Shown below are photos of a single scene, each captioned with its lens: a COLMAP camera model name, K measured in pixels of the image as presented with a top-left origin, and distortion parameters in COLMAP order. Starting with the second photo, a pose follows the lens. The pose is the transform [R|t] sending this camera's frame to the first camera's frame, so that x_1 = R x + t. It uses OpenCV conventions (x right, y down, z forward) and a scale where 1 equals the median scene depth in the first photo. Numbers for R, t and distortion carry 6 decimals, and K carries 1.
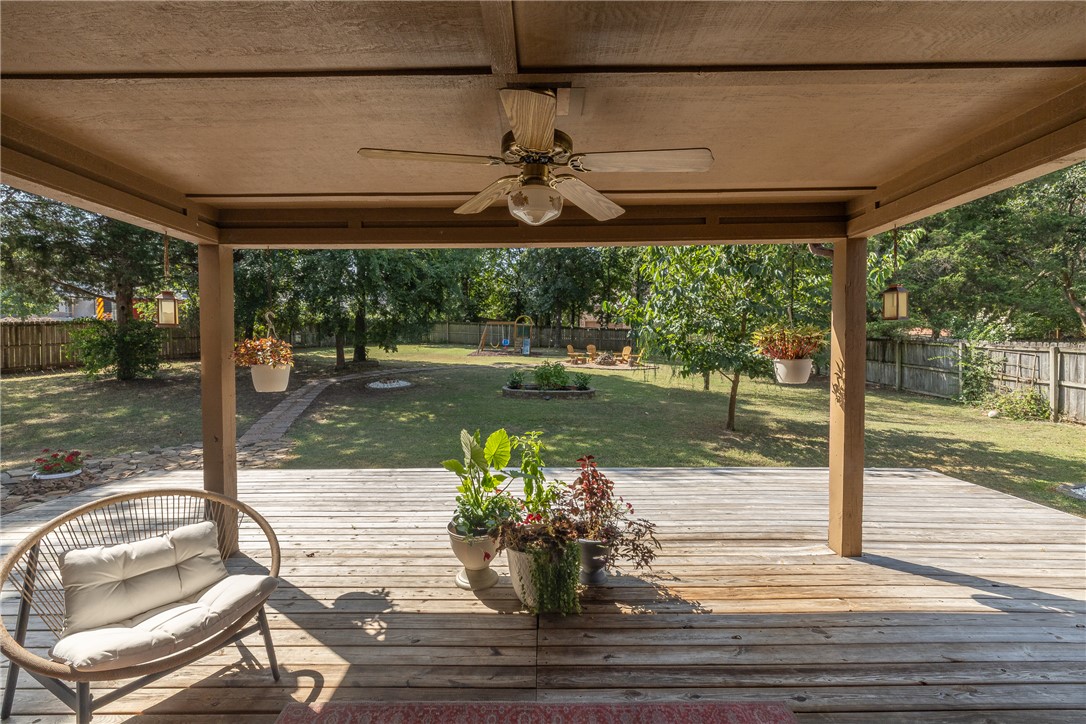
lens RADIAL K [[454.0, 0, 541.2], [0, 454.0, 360.7], [0, 0, 1]] dist [0.001263, 0.000688]
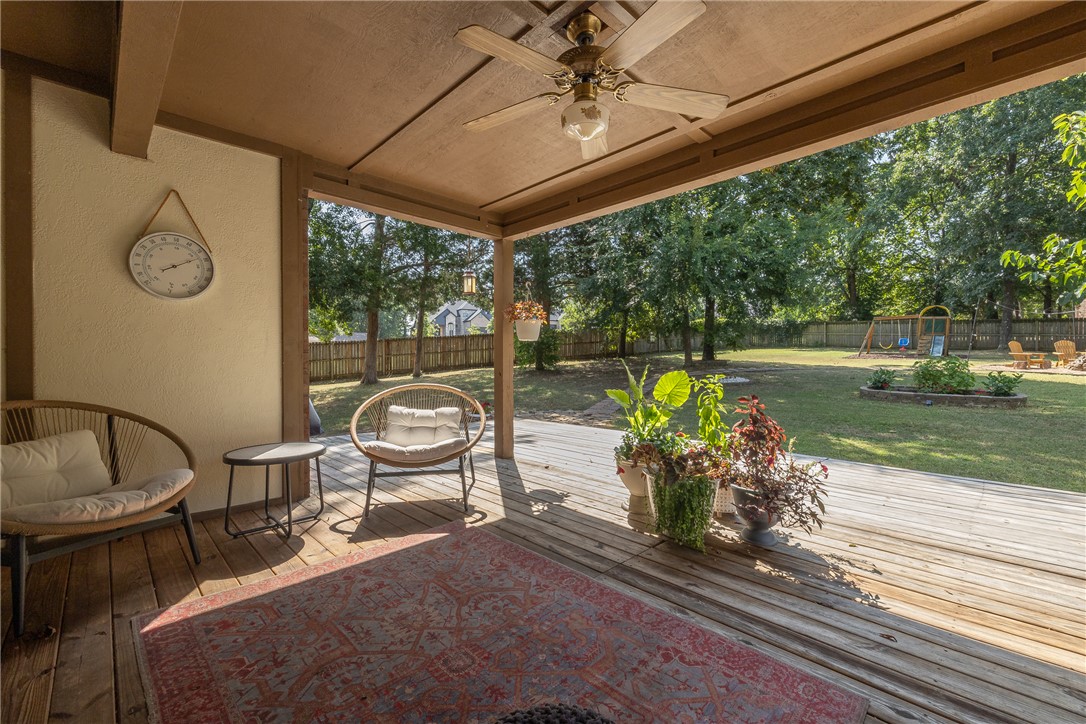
lens RADIAL K [[454.0, 0, 538.6], [0, 454.0, 363.2], [0, 0, 1]] dist [0.001263, 0.000688]
pose [[0.698465, 0.009031, -0.715587, 0.461454], [-0.021427, 0.999736, -0.008297, 0.169542], [0.715323, 0.021128, 0.698474, 0.094924]]
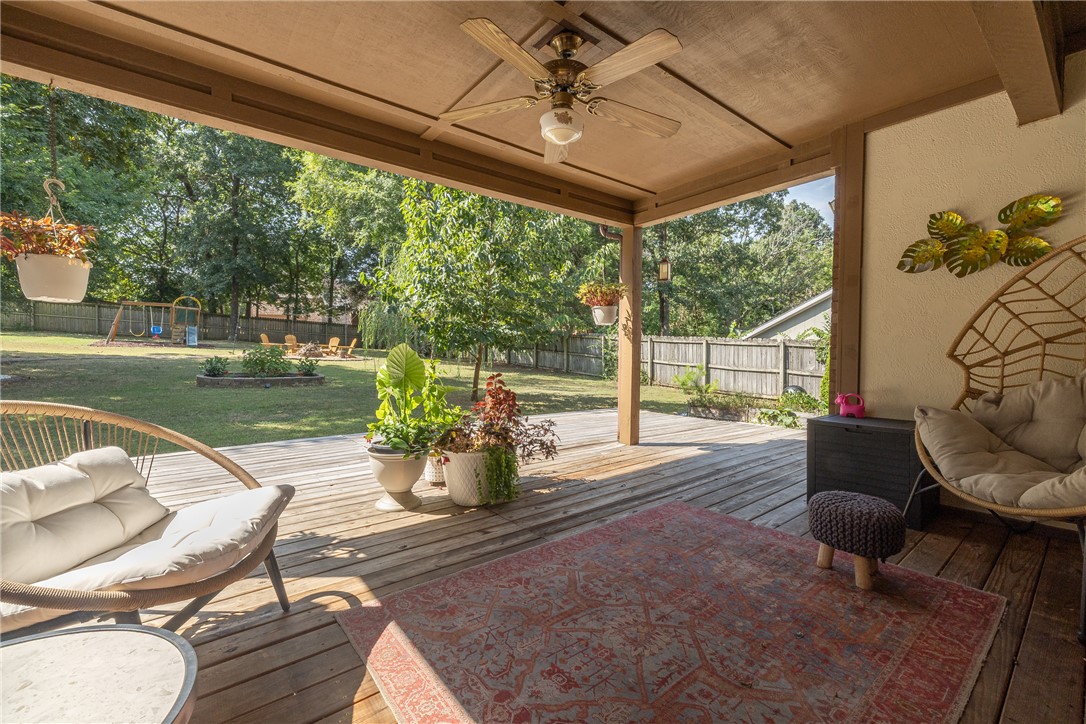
lens RADIAL K [[454.0, 0, 542.9], [0, 454.0, 360.1], [0, 0, 1]] dist [0.001263, 0.000688]
pose [[0.779709, -0.003633, 0.626131, -0.532943], [0.007706, 0.999963, -0.003793, 0.187880], [-0.626094, 0.007783, 0.779708, 0.050705]]
